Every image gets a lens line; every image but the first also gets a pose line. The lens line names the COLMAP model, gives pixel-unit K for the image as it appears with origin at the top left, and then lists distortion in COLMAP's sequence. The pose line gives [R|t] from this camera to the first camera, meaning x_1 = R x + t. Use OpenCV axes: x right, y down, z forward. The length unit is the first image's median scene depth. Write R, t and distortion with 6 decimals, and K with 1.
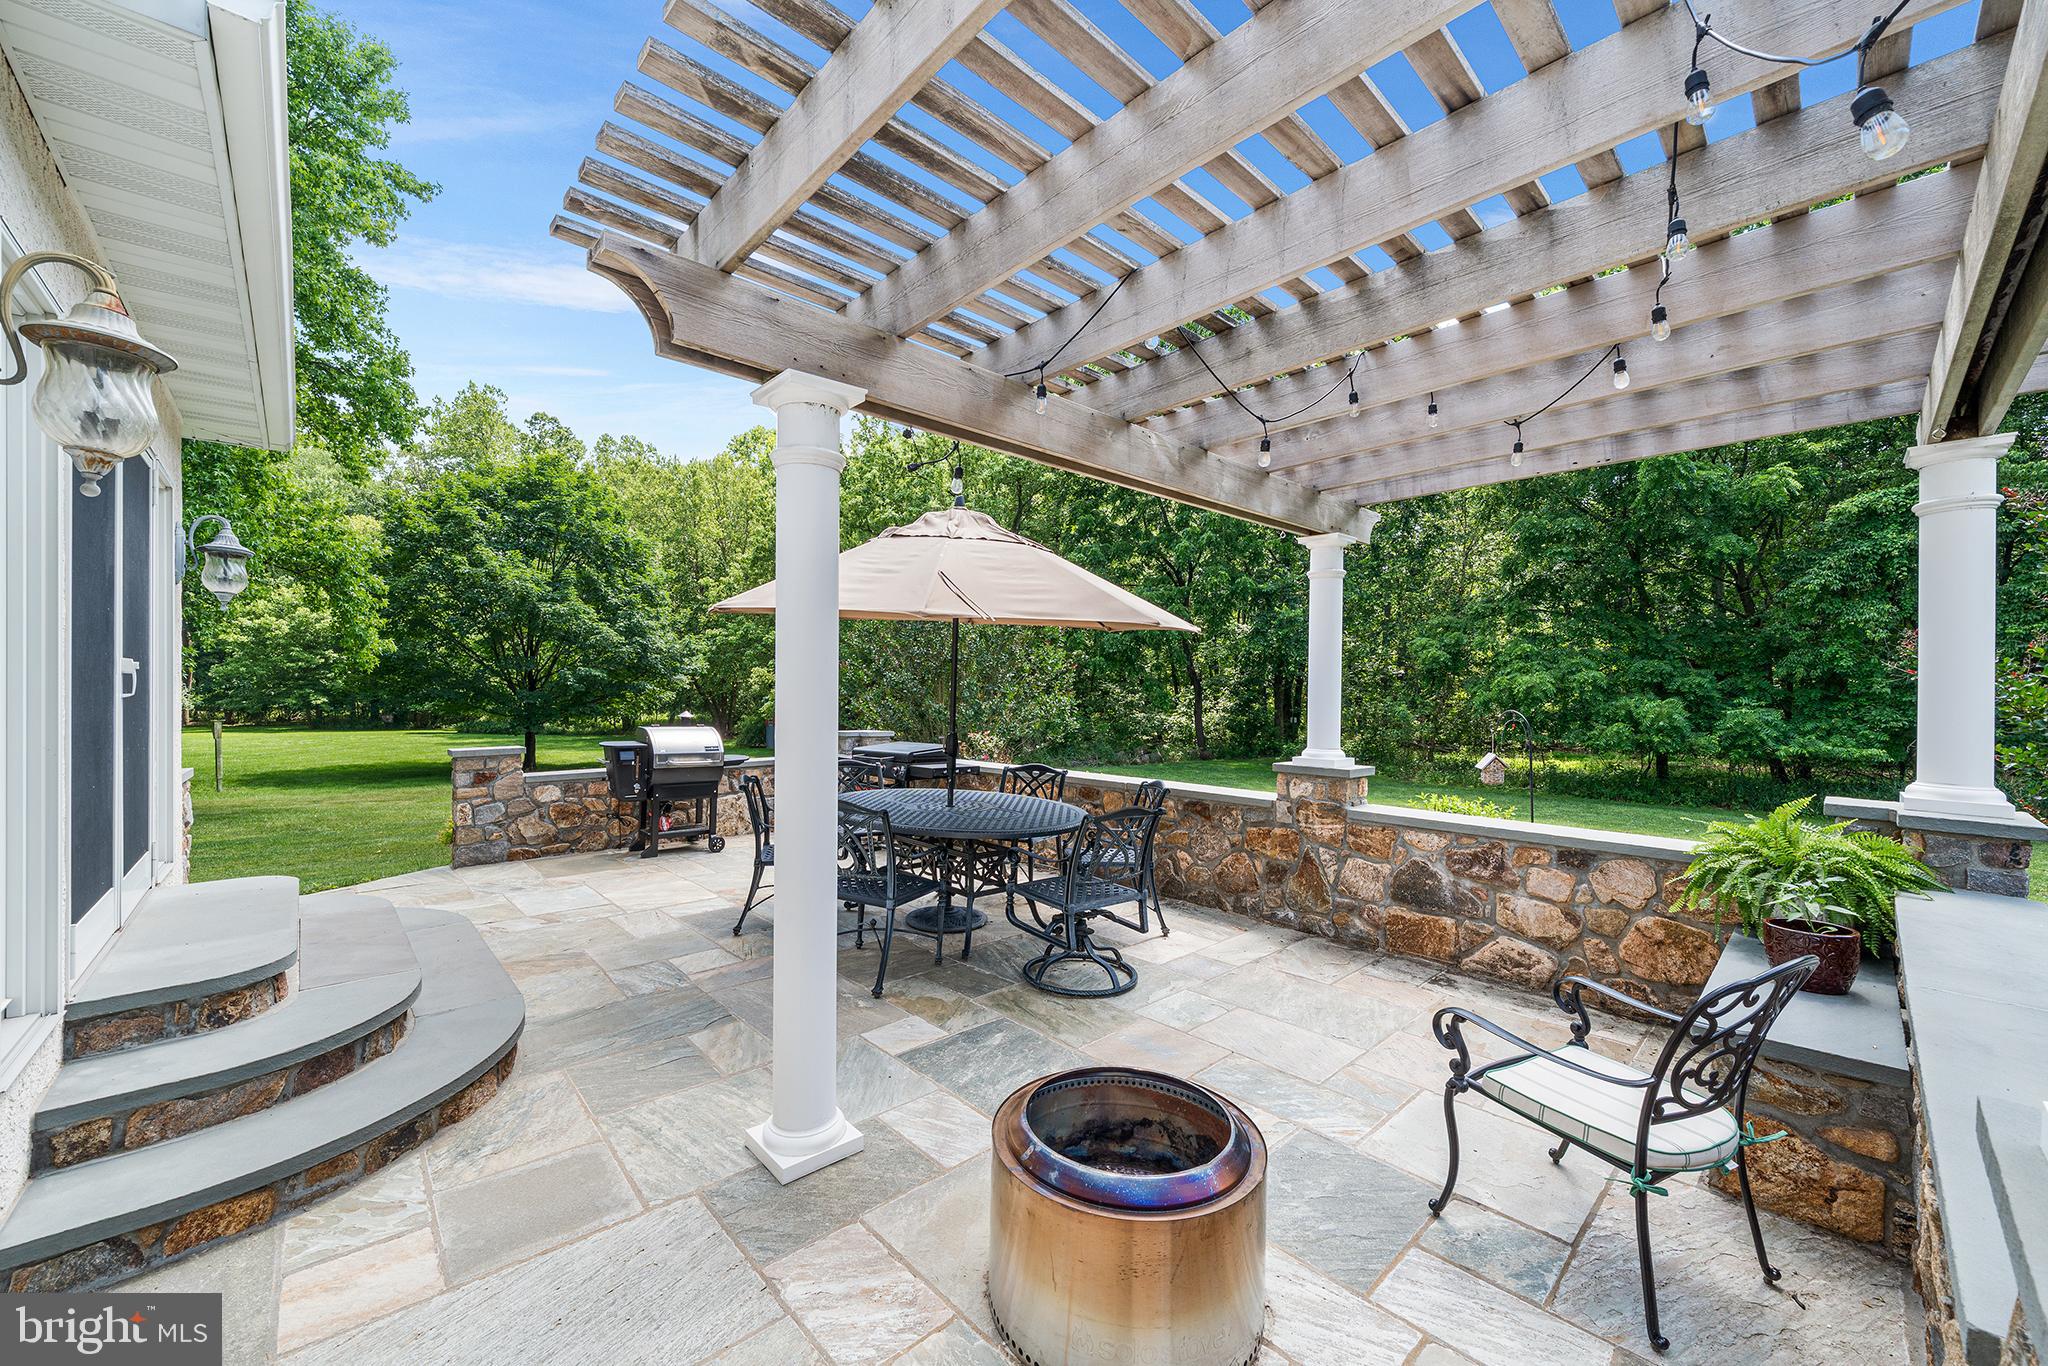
lens RADIAL K [[780.8, 0, 1024.0], [0, 780.8, 683.0], [0, 0, 1]] dist [-0.001471, -0.000257]
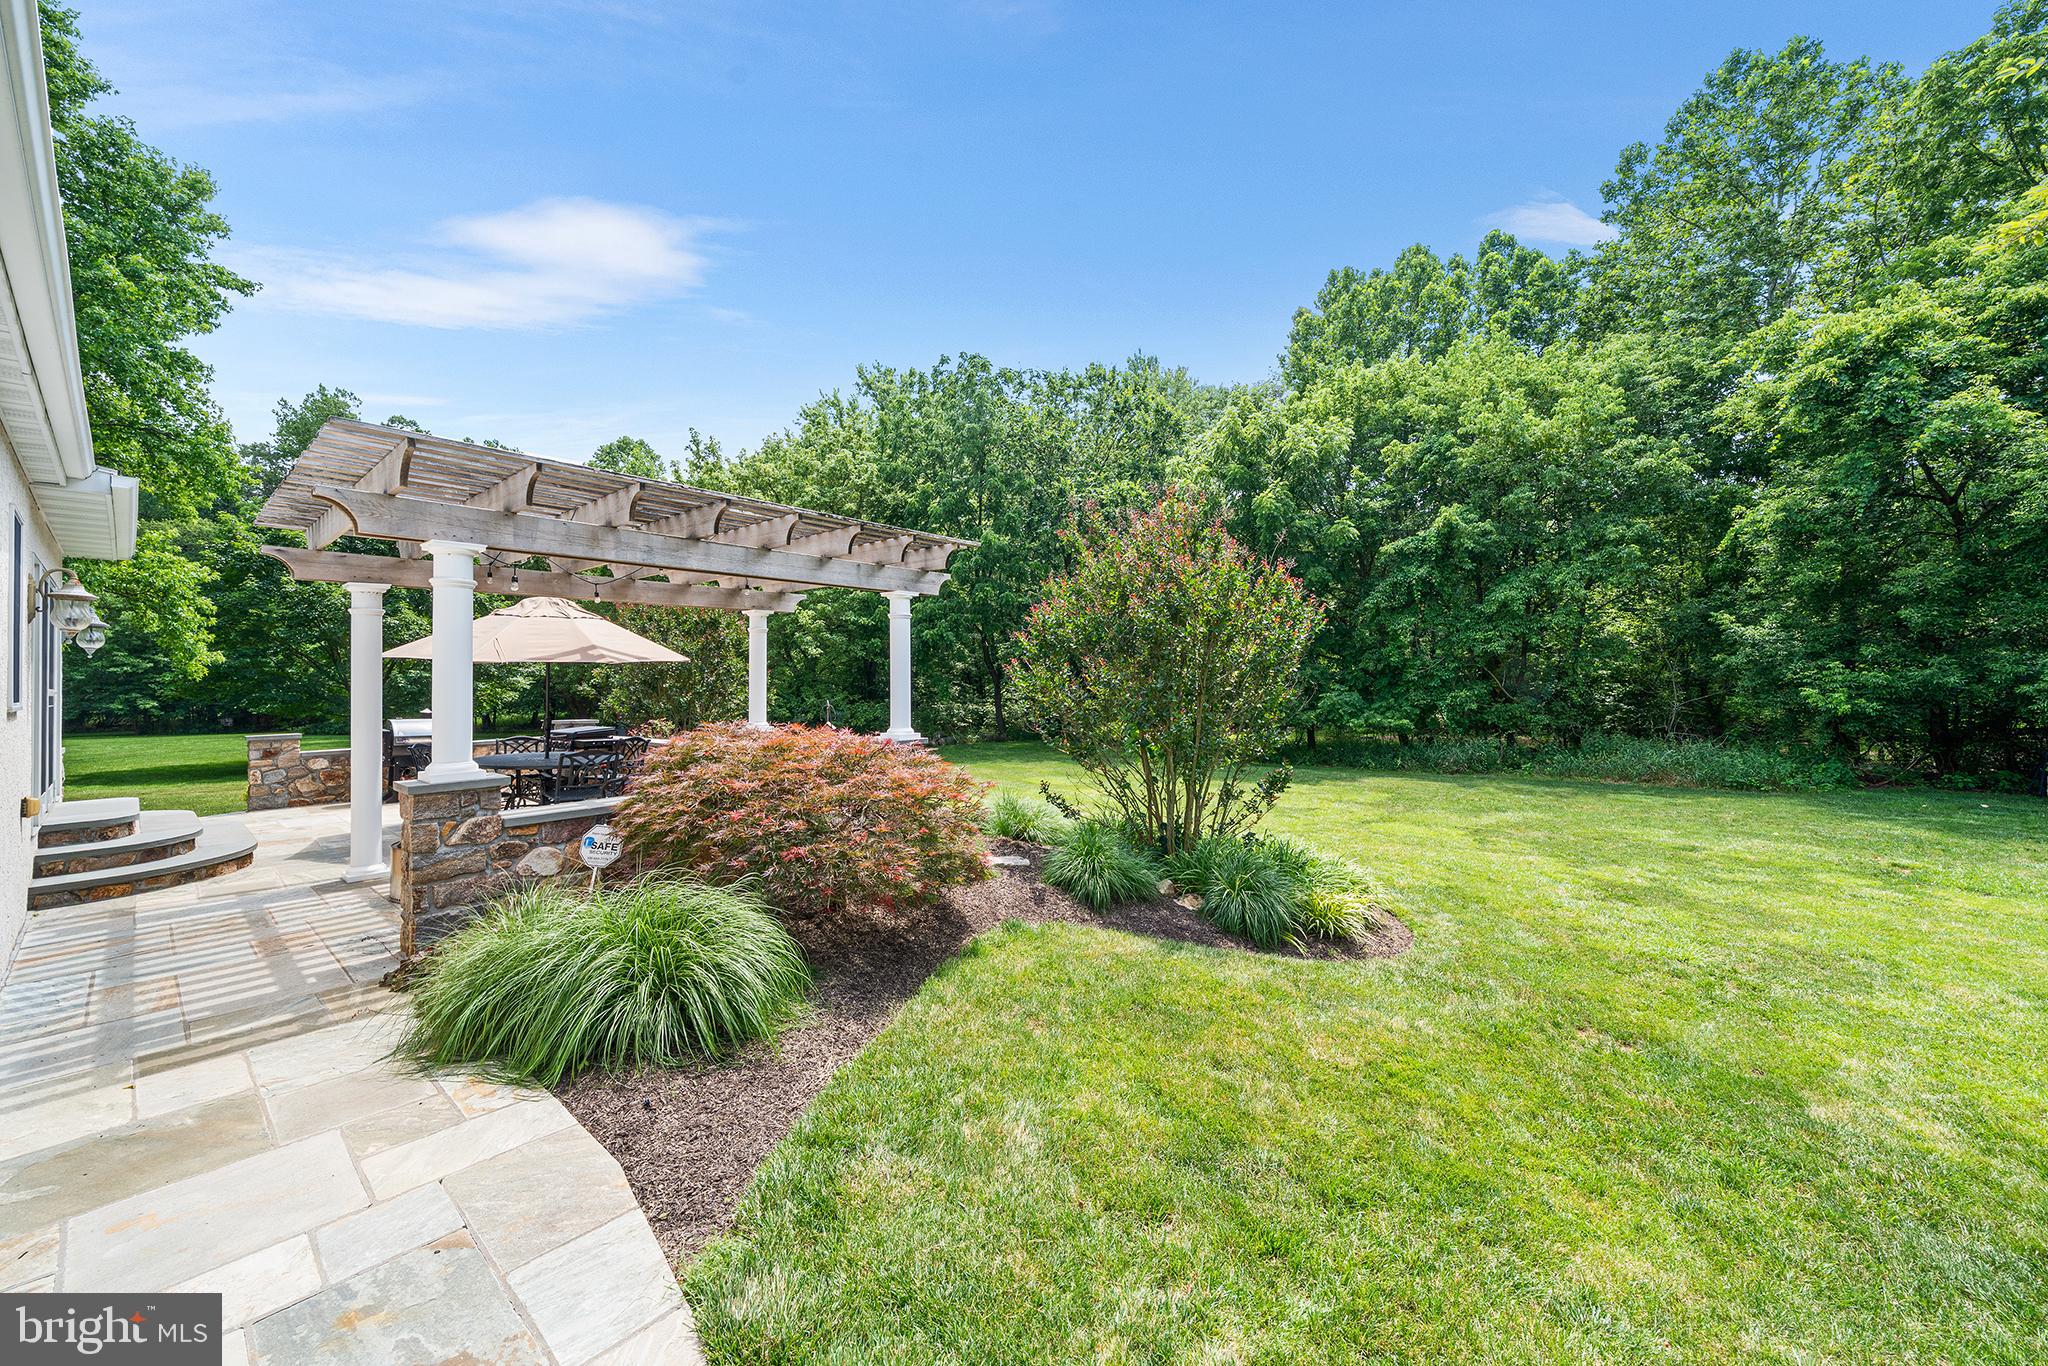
lens RADIAL K [[757.6, 0, 1029.2], [0, 757.6, 666.8], [0, 0, 1]] dist [0.002109, 0.000314]
pose [[0.992175, -0.010590, 0.124404, 0.302145], [0.011985, 0.999873, -0.010469, -0.009113], [-0.124278, 0.011878, 0.992176, -0.336796]]
